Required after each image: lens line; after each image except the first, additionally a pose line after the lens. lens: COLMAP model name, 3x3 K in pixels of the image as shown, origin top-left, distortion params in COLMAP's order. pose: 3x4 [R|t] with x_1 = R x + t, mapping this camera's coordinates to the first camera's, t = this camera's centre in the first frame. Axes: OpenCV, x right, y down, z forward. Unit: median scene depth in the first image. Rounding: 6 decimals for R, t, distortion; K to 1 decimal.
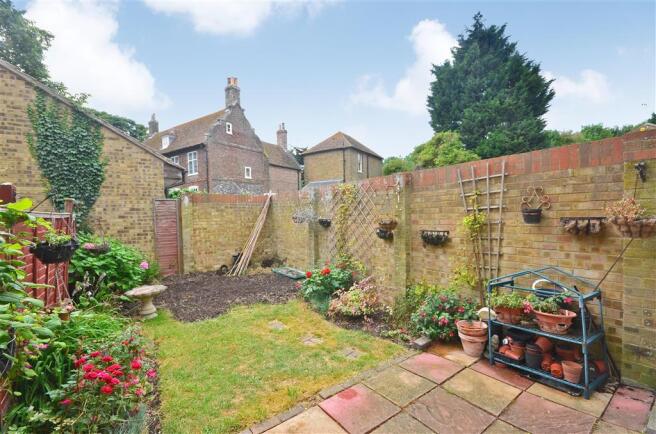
lens RADIAL K [[299.7, 0, 328.0], [0, 299.7, 217.0], [0, 0, 1]] dist [-0.001686, -0.000694]
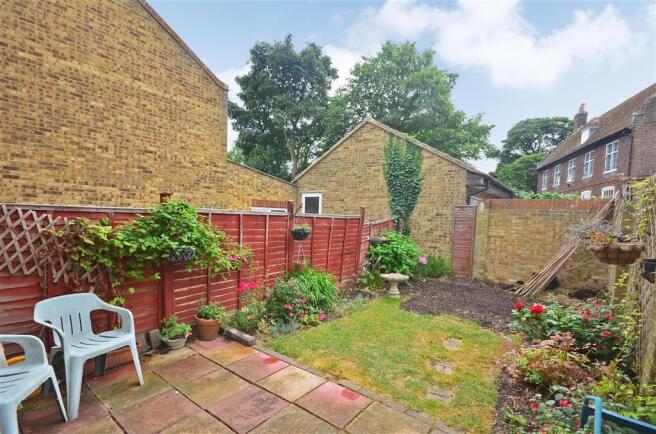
lens RADIAL K [[312.5, 0, 328.0], [0, 312.5, 233.5], [0, 0, 1]] dist [0.000600, -0.000667]
pose [[0.243007, 0.083022, -0.966465, 0.435321], [-0.047306, 0.996159, 0.073678, -0.020112], [0.968870, 0.027816, 0.246001, 0.262159]]
